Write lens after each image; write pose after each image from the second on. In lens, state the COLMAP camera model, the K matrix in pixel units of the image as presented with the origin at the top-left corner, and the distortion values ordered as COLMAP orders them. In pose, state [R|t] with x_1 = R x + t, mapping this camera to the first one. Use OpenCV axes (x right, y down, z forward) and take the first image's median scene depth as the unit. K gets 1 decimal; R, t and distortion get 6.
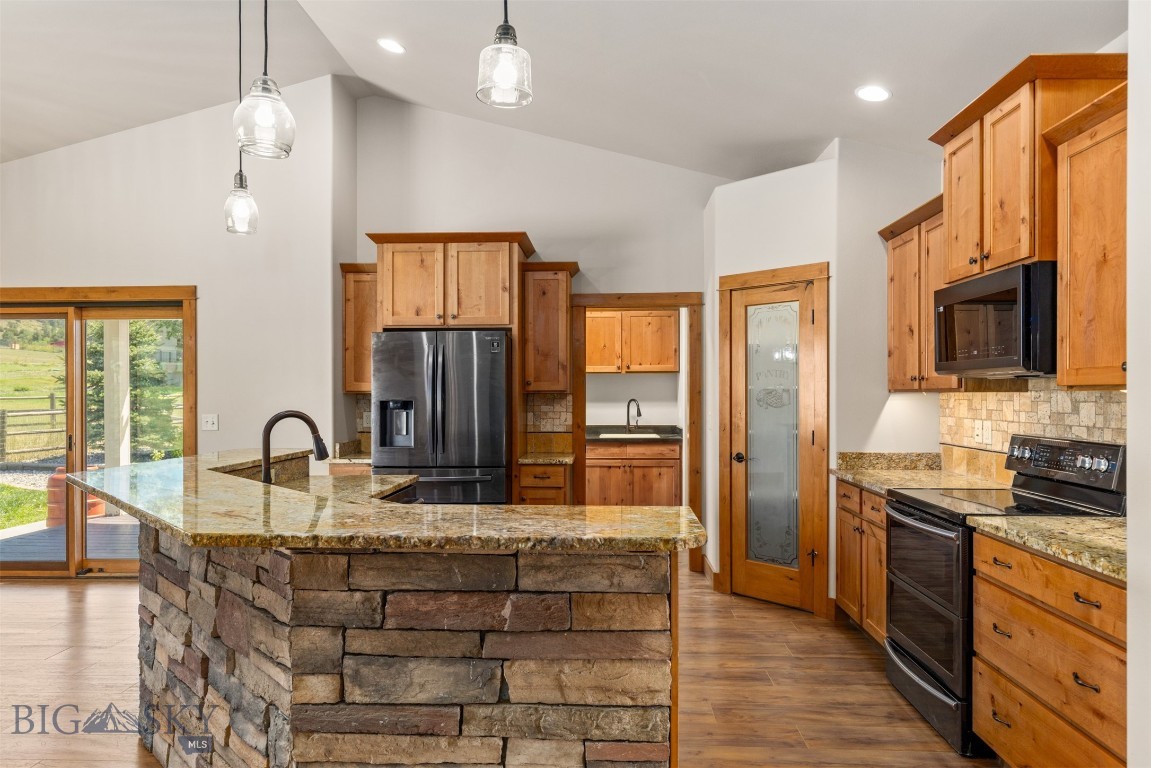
lens RADIAL K [[746.3, 0, 578.3], [0, 746.3, 398.2], [0, 0, 1]] dist [0.004623, 0.000728]
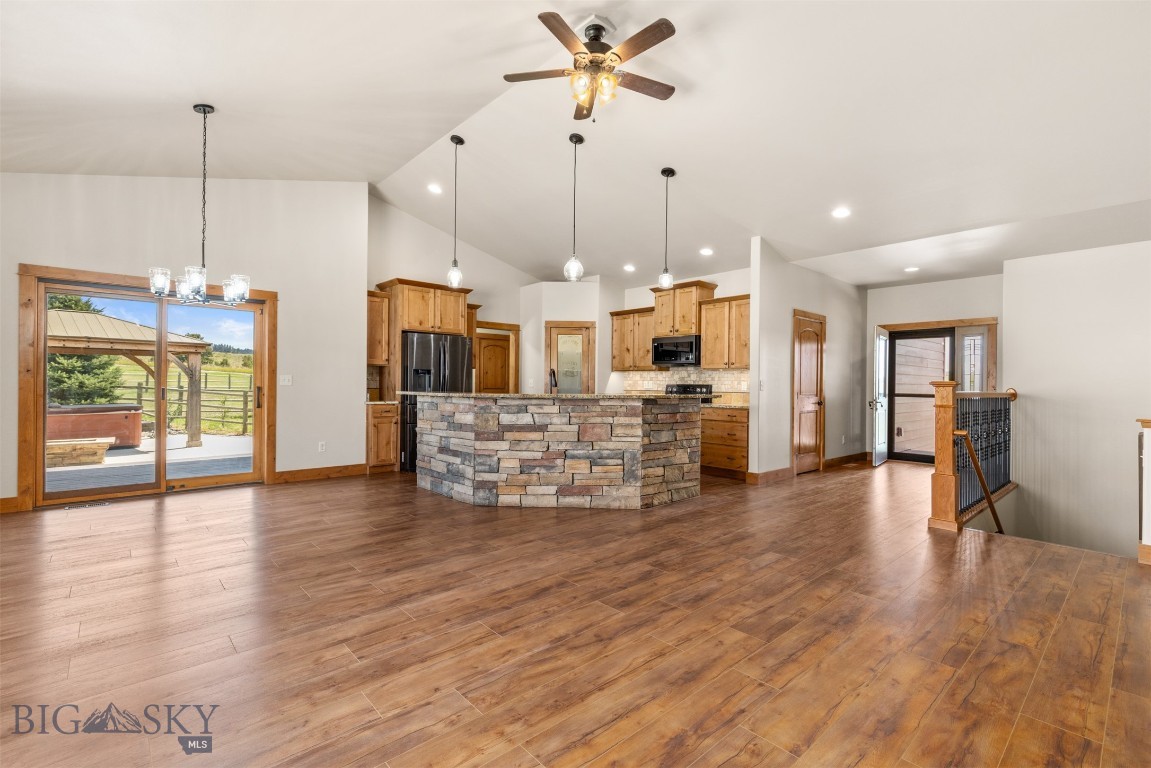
lens RADIAL K [[515.2, 0, 576.9], [0, 515.2, 387.7], [0, 0, 1]] dist [0.009232, -0.000270]
pose [[0.708652, 0.005226, 0.705539, -0.846300], [-0.008621, 0.999962, 0.001253, 0.042326], [-0.705506, -0.006971, 0.708670, -0.205810]]
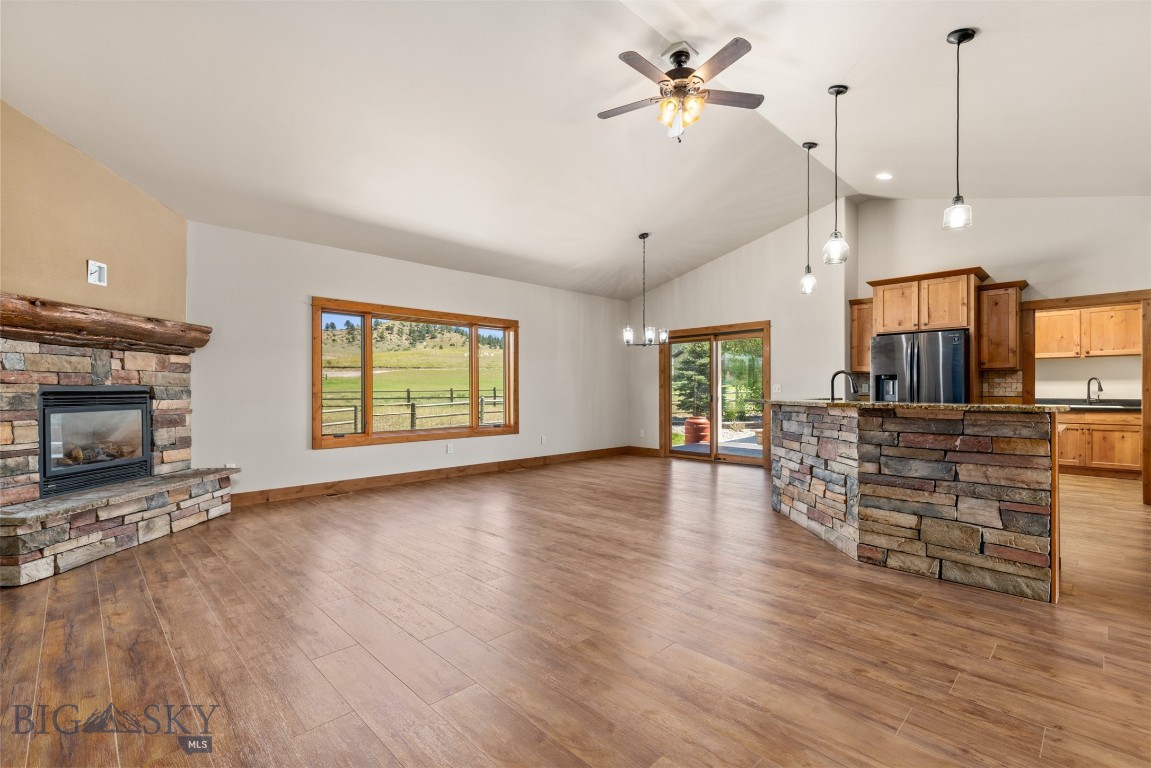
lens RADIAL K [[515.2, 0, 576.9], [0, 515.2, 387.7], [0, 0, 1]] dist [0.009232, -0.000270]
pose [[0.732124, -0.001979, -0.681168, 0.049140], [-0.004003, 0.999966, -0.007208, 0.042866], [0.681159, 0.008003, 0.732092, -0.366425]]
